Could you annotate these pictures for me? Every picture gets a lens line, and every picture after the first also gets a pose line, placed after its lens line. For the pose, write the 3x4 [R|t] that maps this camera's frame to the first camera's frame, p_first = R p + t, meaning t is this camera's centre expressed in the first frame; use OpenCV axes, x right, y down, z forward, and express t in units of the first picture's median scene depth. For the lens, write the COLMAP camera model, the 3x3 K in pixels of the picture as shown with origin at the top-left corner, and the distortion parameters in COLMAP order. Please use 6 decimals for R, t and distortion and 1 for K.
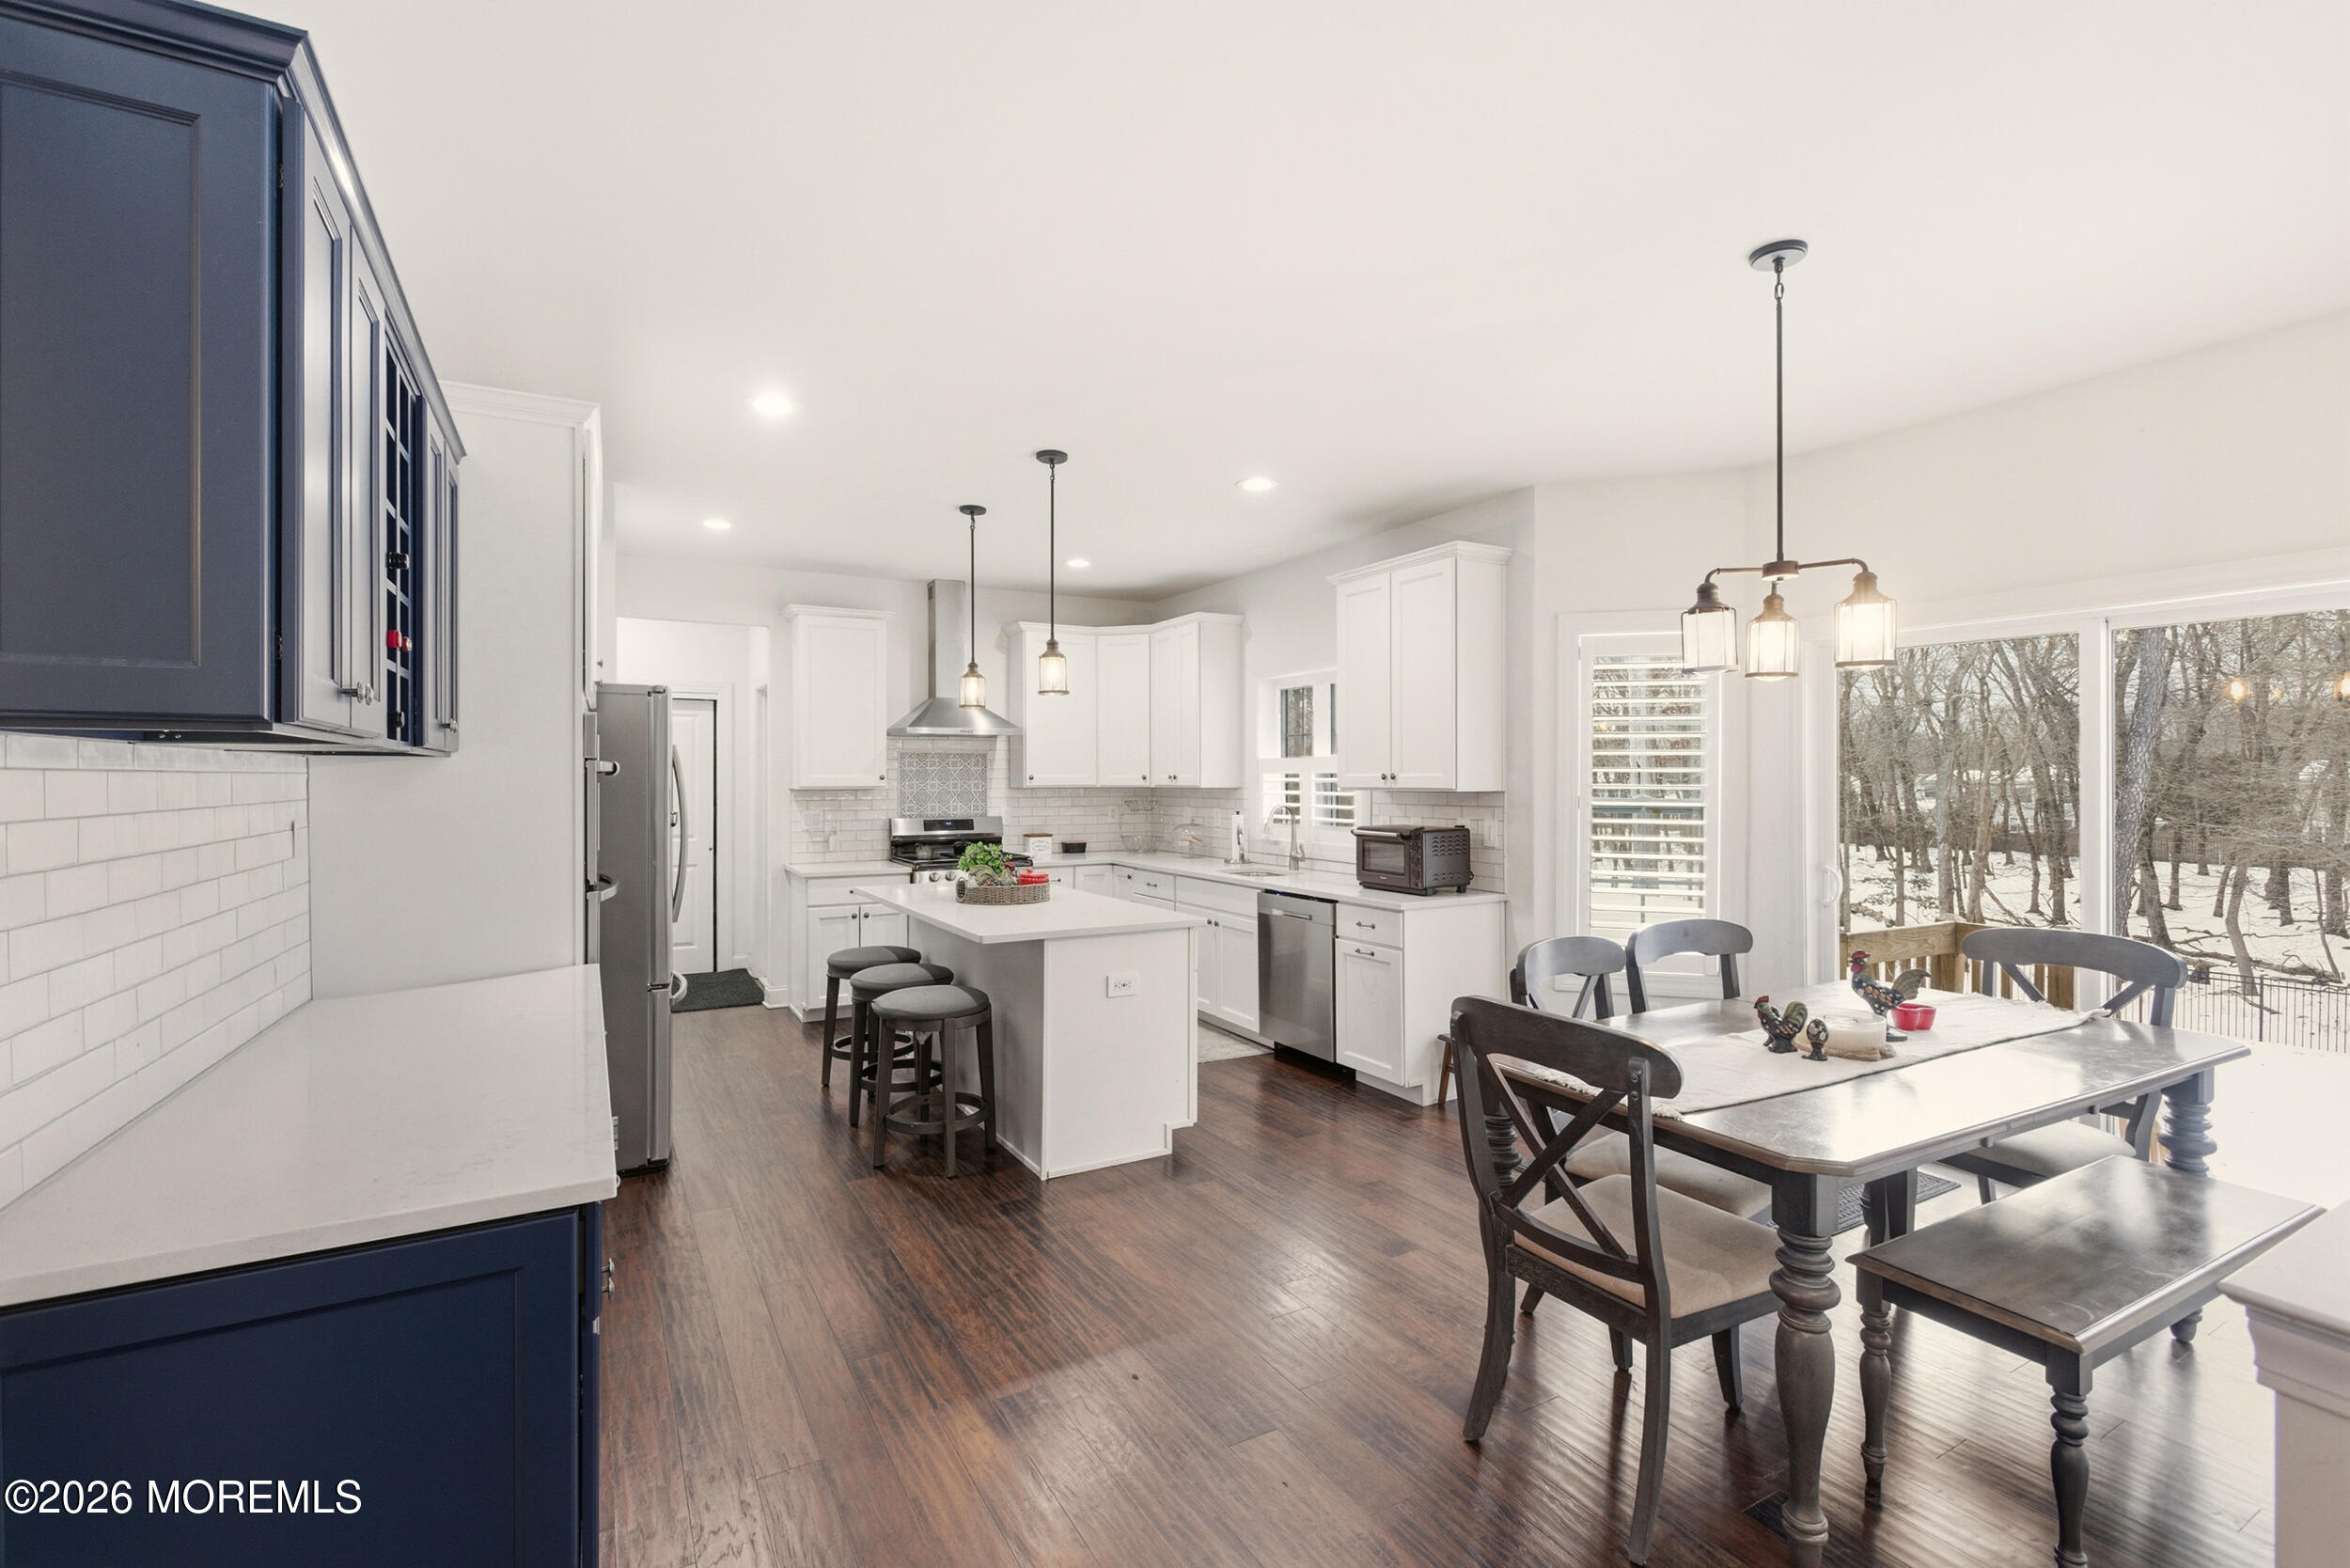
lens RADIAL K [[1050.2, 0, 1171.4], [0, 1050.2, 773.6], [0, 0, 1]] dist [-0.003076, 0.000169]
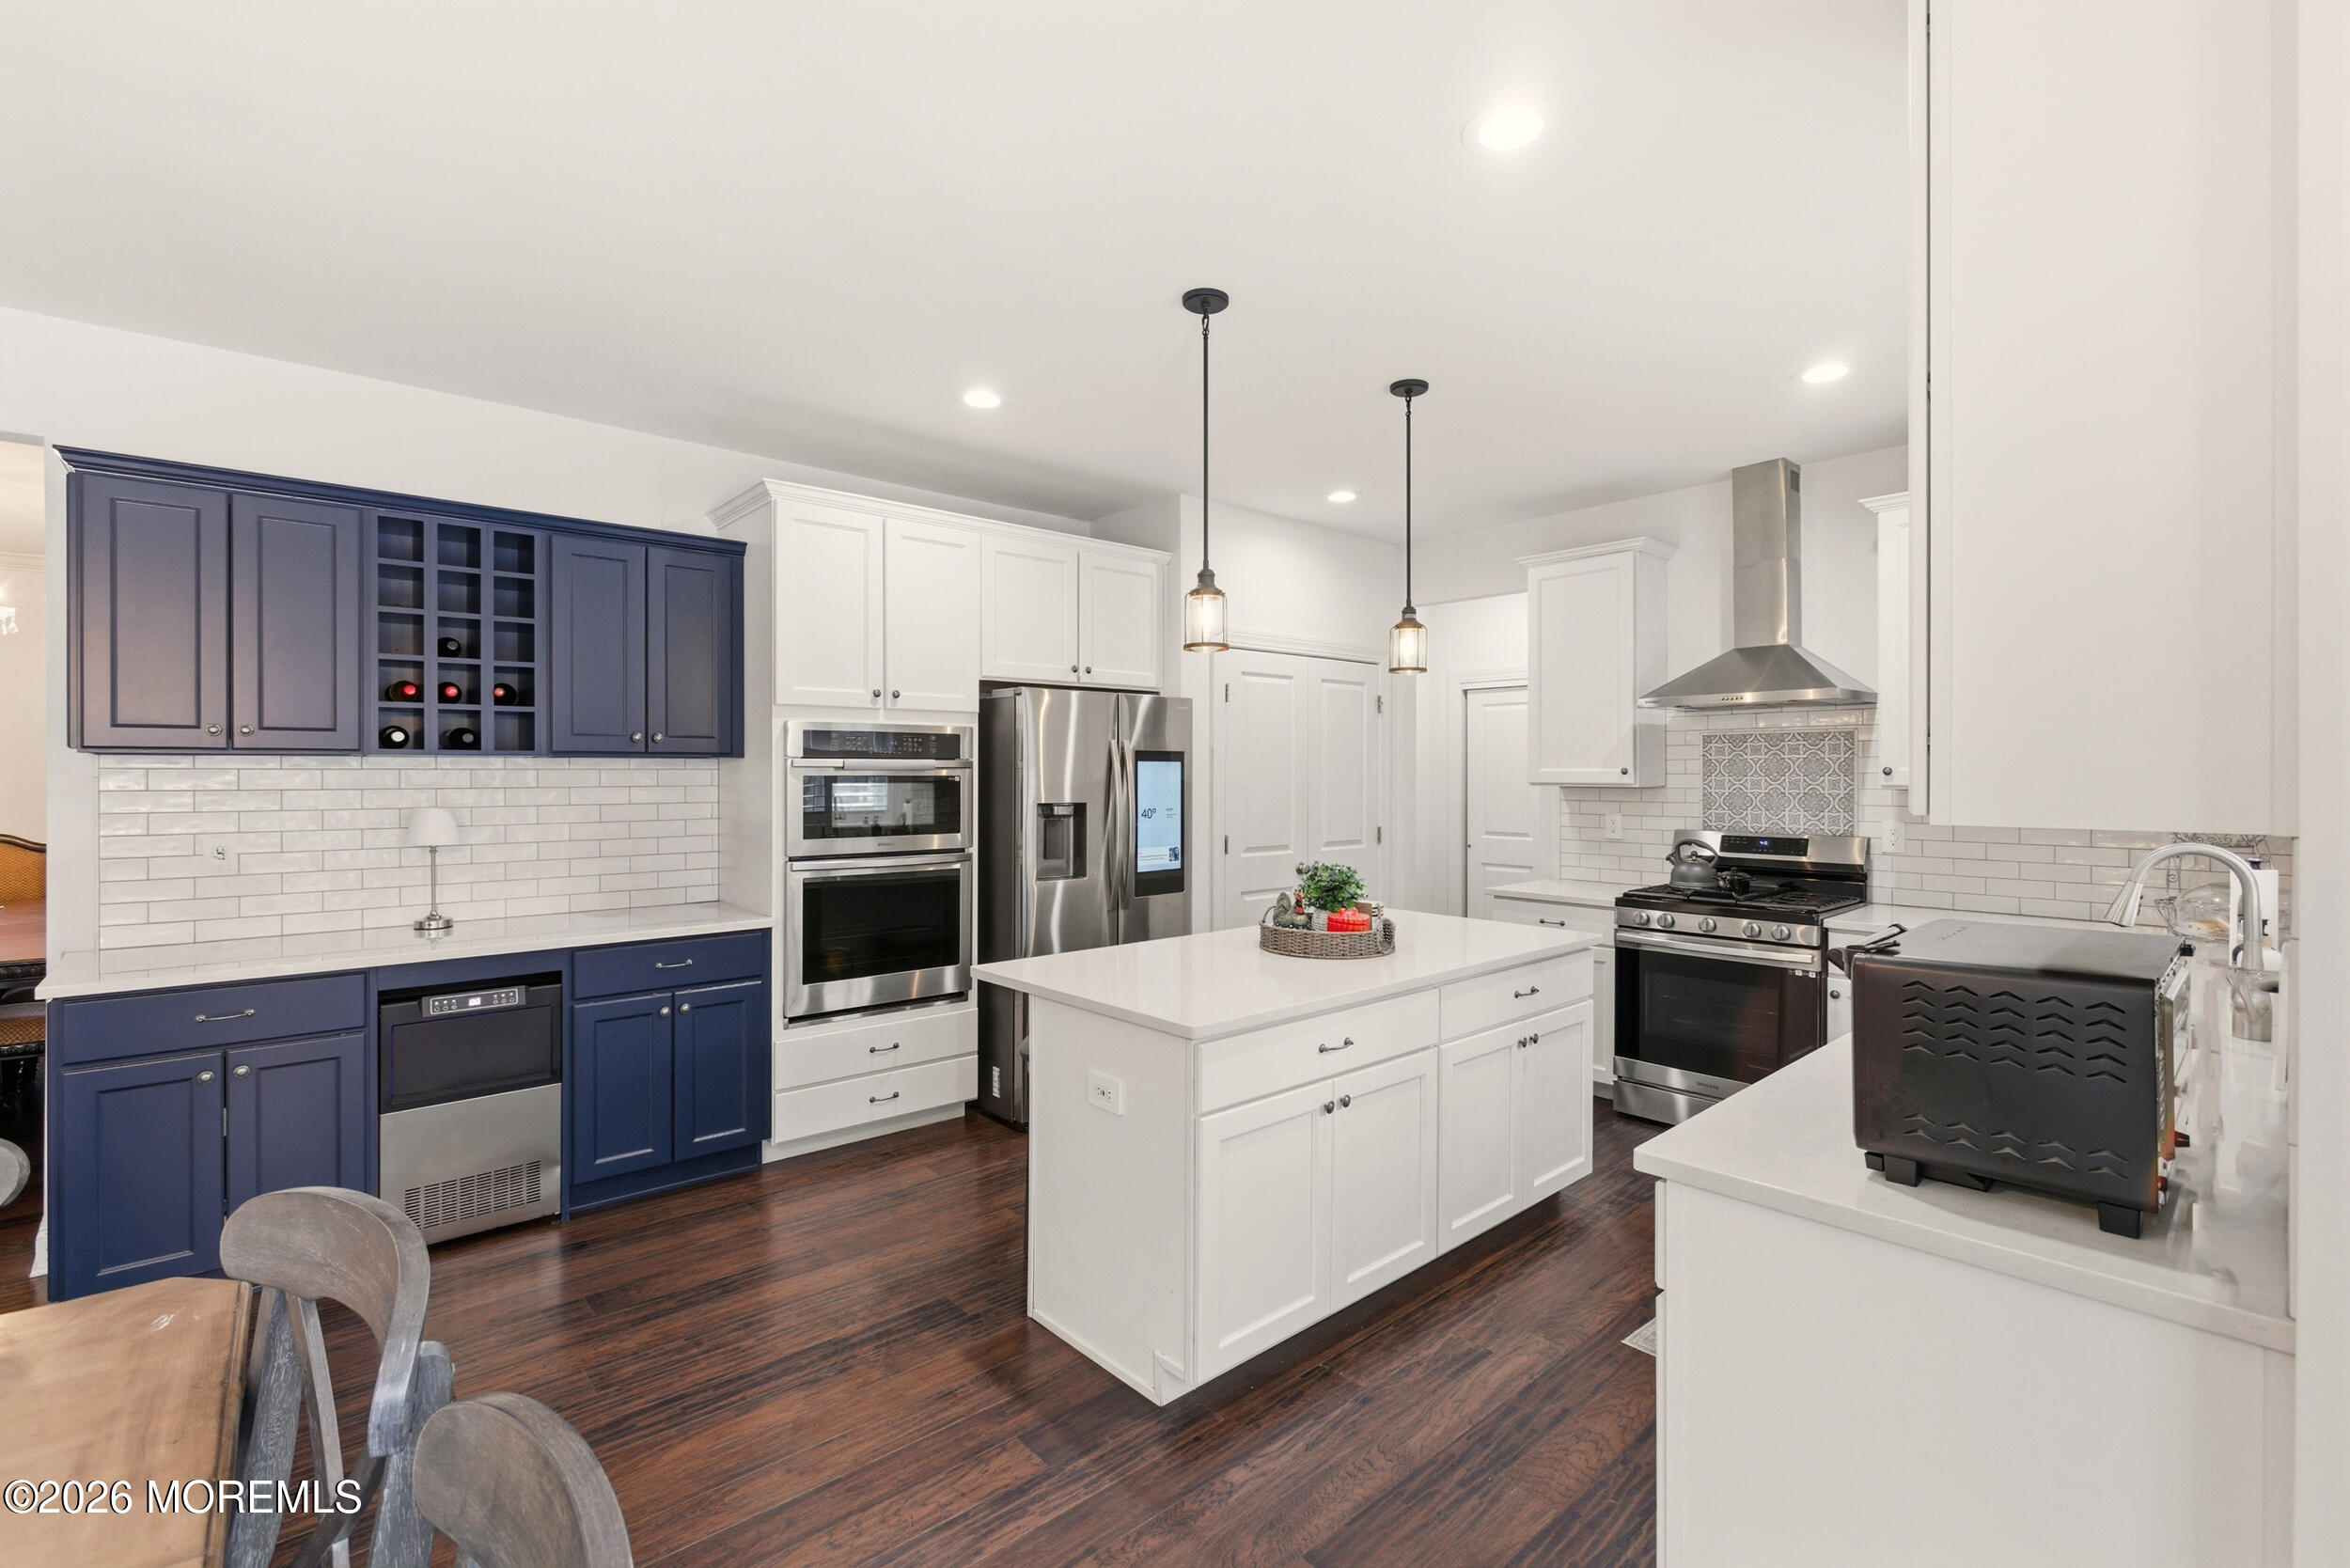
lens RADIAL K [[1050.2, 0, 1181.9], [0, 1050.2, 774.7], [0, 0, 1]] dist [-0.003076, 0.000169]
pose [[0.214227, 0.005622, -0.976768, 0.434757], [0.003544, 0.999972, 0.006533, 0.000485], [0.976777, -0.004861, 0.214201, 0.662332]]
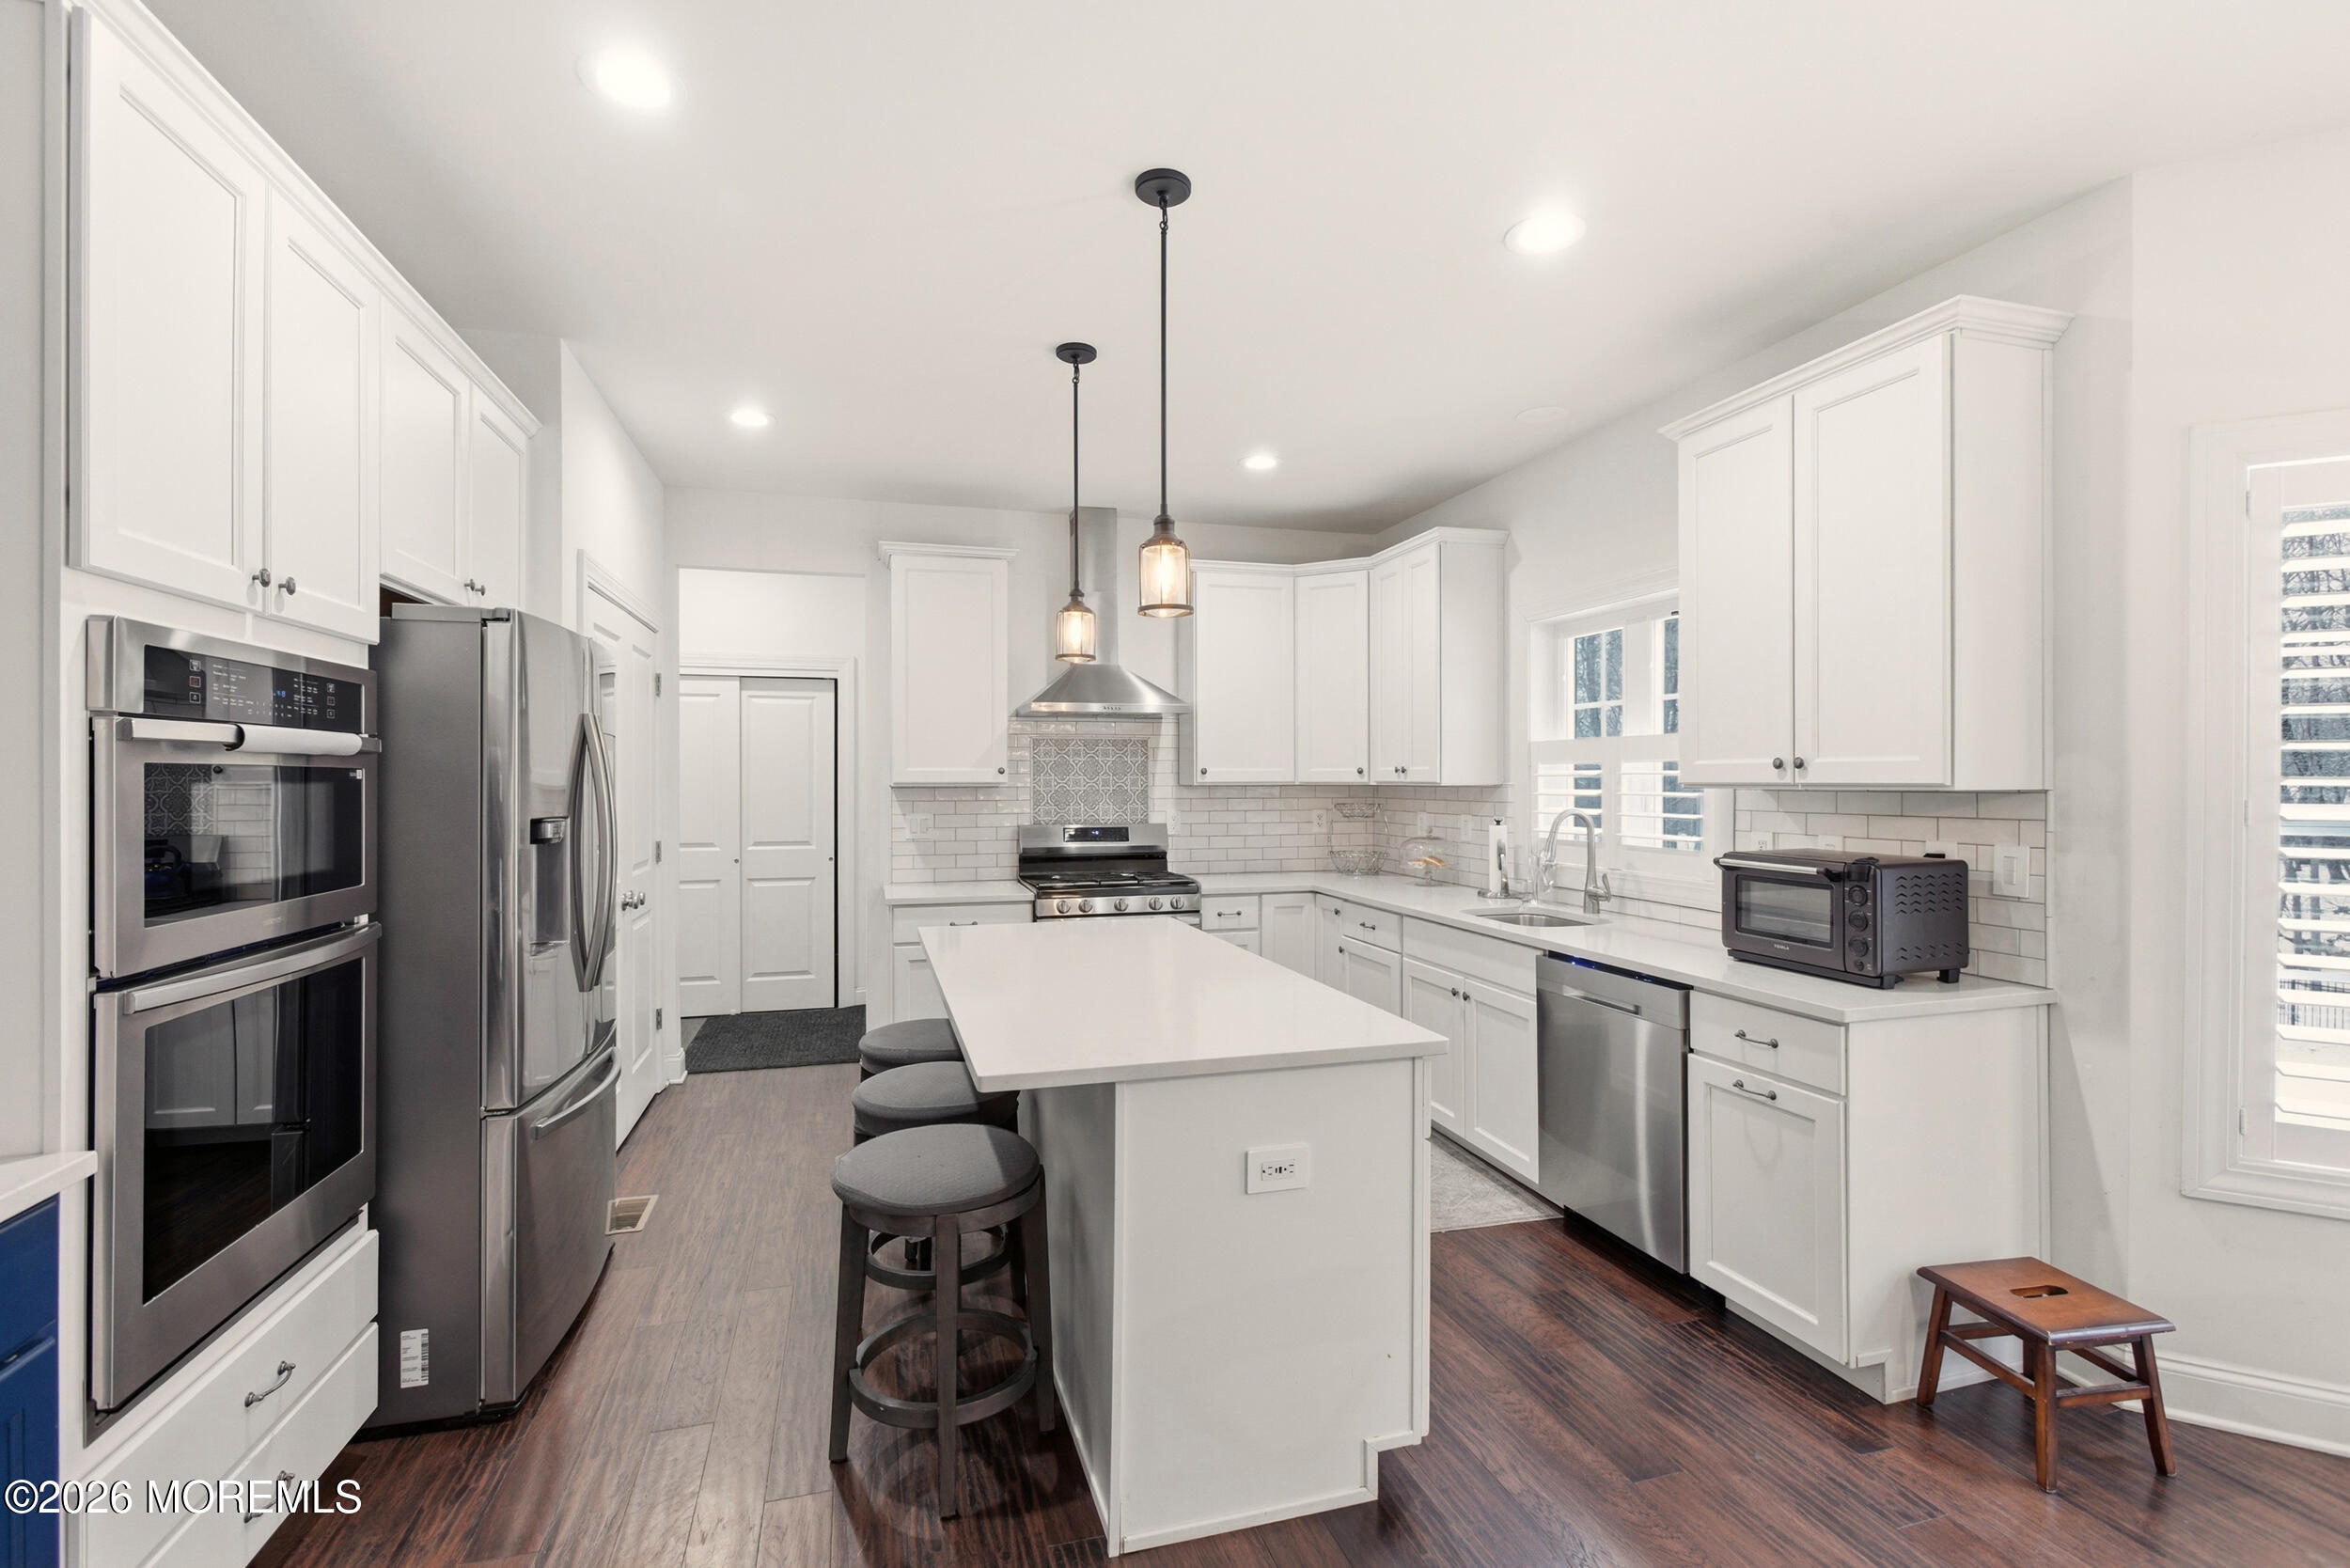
lens RADIAL K [[1050.2, 0, 1173.1], [0, 1050.2, 779.1], [0, 0, 1]] dist [-0.003076, 0.000169]
pose [[0.974469, -0.000084, -0.224524, 0.013475], [0.000958, 0.999992, 0.003784, 0.008338], [0.224522, -0.003903, 0.974461, 0.361162]]
